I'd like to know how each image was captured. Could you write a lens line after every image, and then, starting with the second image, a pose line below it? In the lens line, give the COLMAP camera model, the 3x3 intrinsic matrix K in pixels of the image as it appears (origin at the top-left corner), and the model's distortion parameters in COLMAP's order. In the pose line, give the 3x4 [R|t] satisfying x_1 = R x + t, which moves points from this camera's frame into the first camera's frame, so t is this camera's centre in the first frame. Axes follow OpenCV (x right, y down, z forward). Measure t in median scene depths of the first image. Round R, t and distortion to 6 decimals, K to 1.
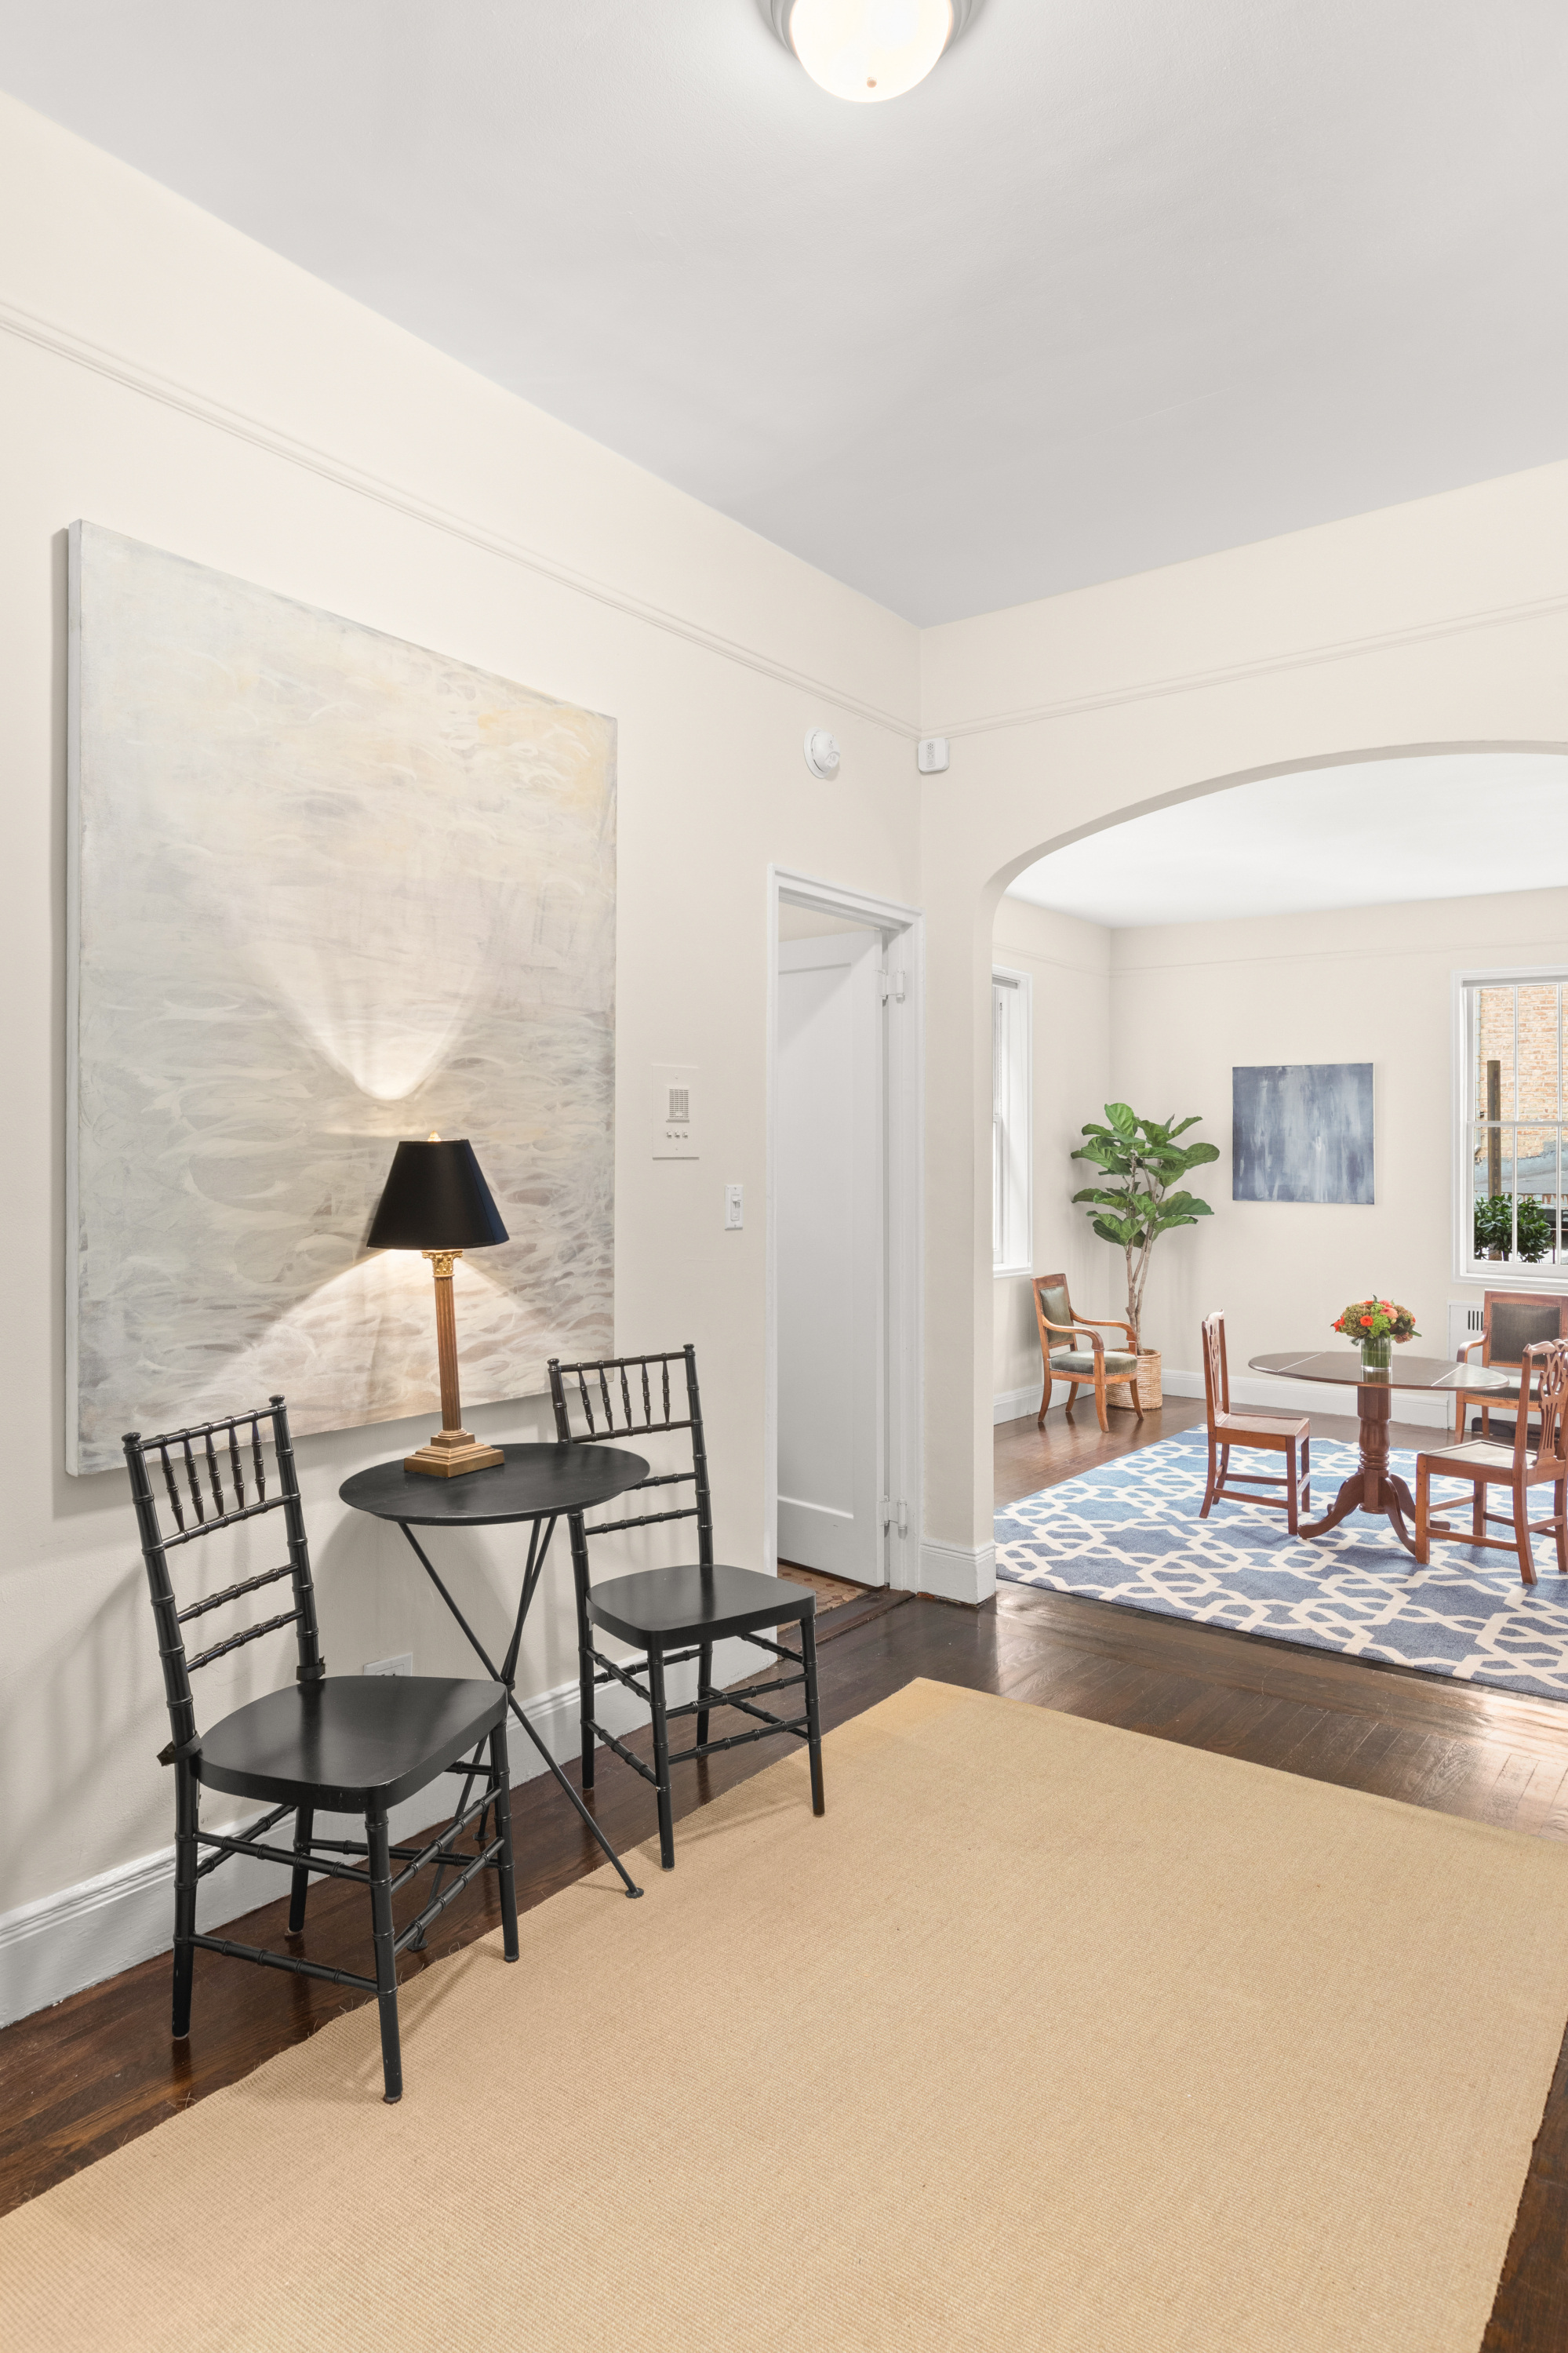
lens RADIAL K [[1377.9, 0, 774.5], [0, 1377.9, 1115.6], [0, 0, 1]] dist [0.000618, 0.000139]
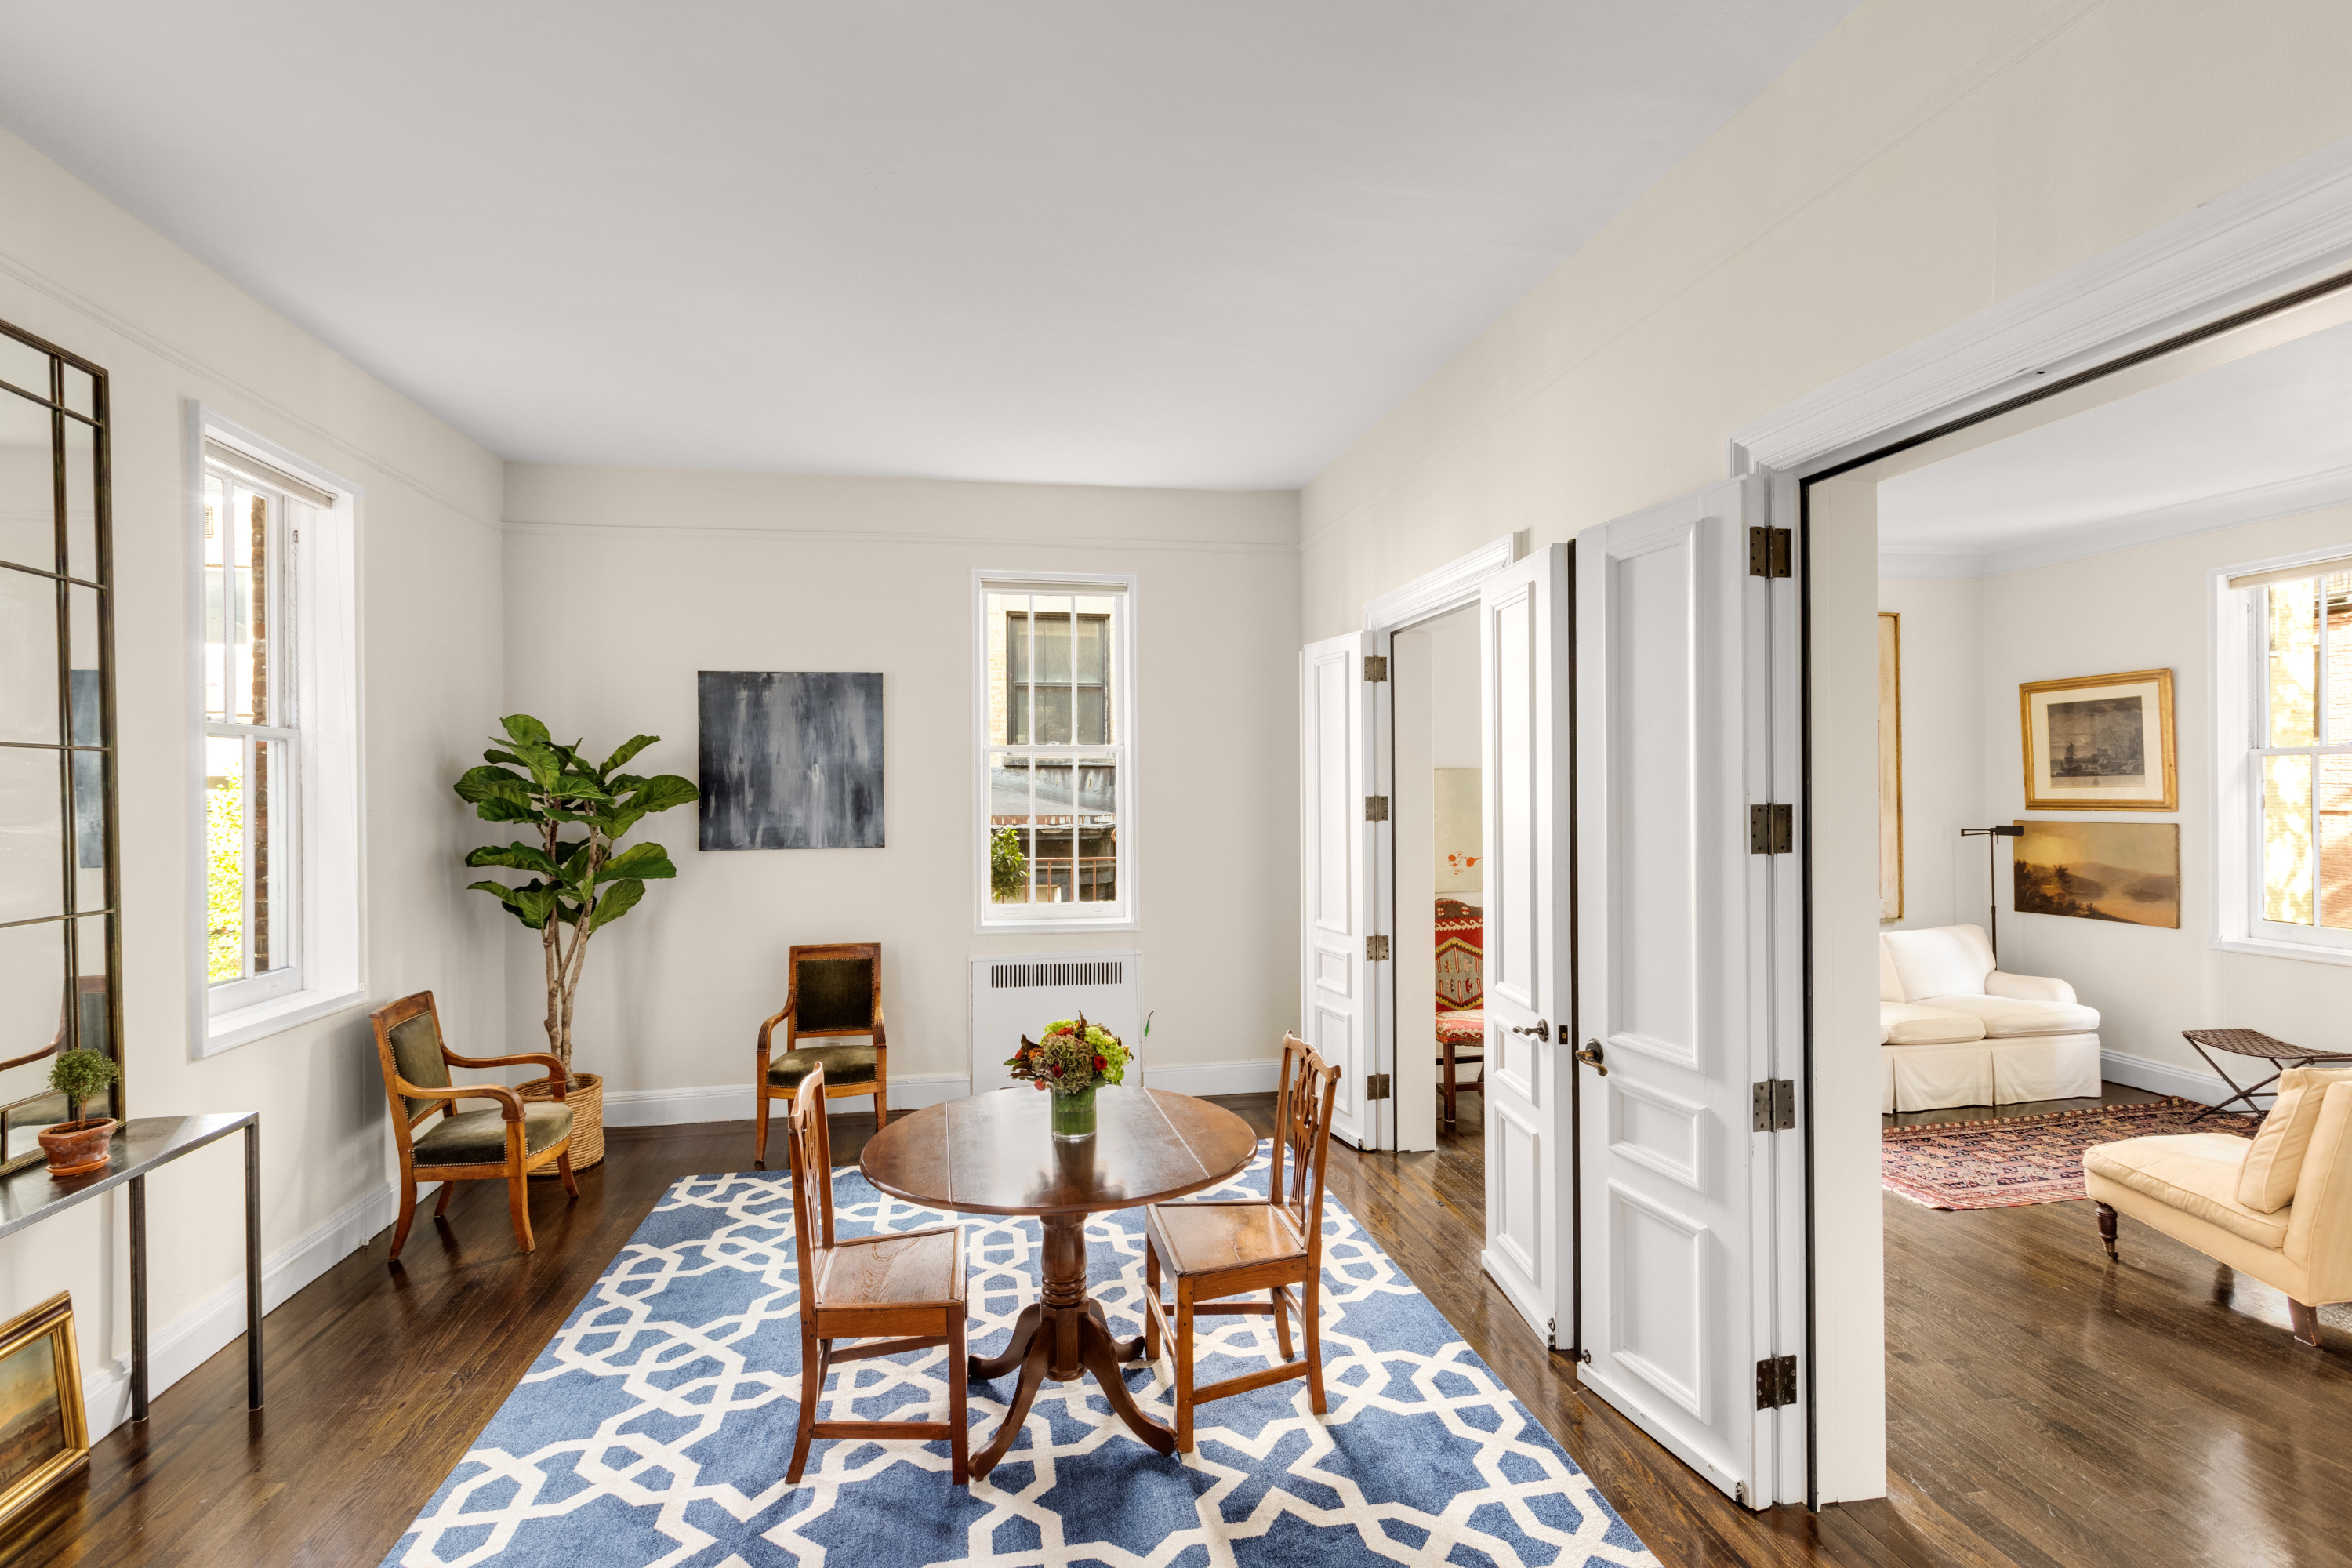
lens RADIAL K [[1080.1, 0, 1179.6], [0, 1080.1, 777.9], [0, 0, 1]] dist [0.001545, 0.000371]
pose [[0.671046, -0.011760, 0.741323, 0.079096], [-0.006372, 0.999746, 0.021627, 0.008473], [-0.741388, -0.019237, 0.670800, 0.440470]]
